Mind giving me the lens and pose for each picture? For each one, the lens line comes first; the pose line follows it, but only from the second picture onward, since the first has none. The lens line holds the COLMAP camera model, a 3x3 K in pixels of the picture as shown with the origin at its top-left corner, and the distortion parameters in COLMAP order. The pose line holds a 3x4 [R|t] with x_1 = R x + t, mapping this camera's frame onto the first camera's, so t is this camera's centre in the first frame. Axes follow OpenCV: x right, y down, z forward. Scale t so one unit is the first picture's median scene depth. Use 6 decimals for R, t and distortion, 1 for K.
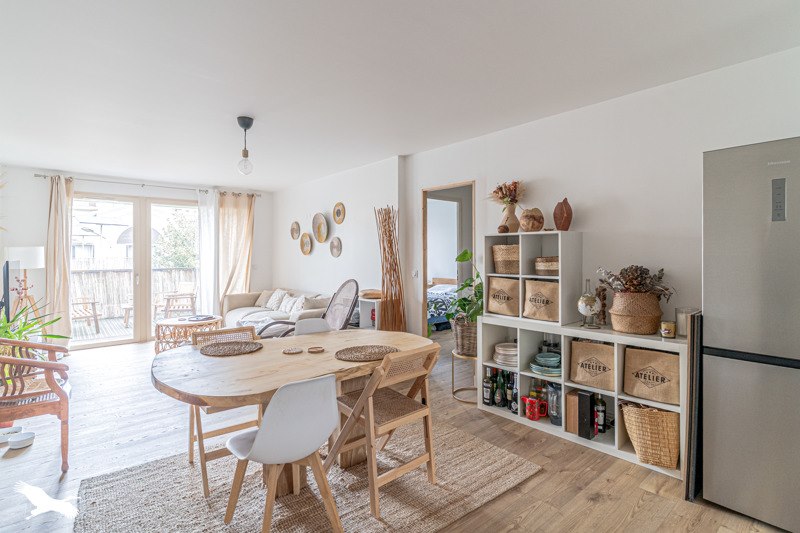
lens RADIAL K [[404.9, 0, 398.6], [0, 404.9, 260.5], [0, 0, 1]] dist [-0.001774, -0.000556]
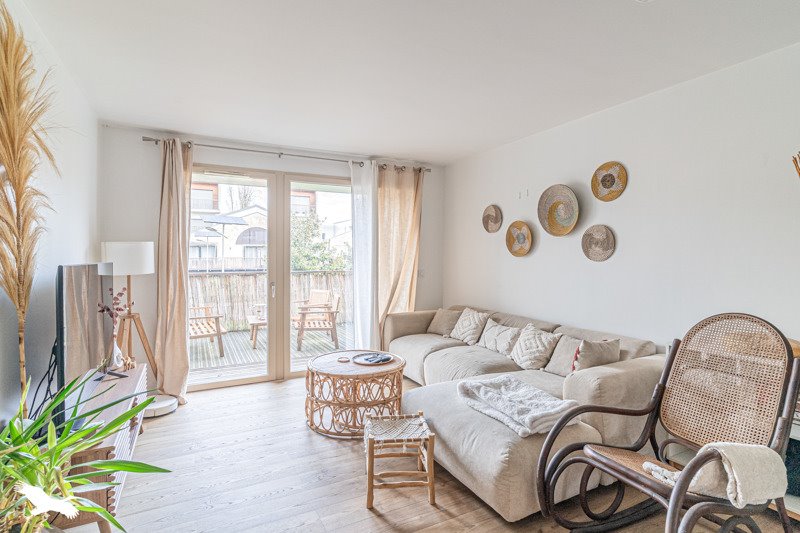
lens RADIAL K [[404.9, 0, 400.7], [0, 404.9, 266.8], [0, 0, 1]] dist [-0.001774, -0.000556]
pose [[0.976321, 0.011181, -0.216039, -0.275305], [-0.008737, 0.999887, 0.012268, -0.003985], [0.216152, -0.010090, 0.976308, 0.360830]]
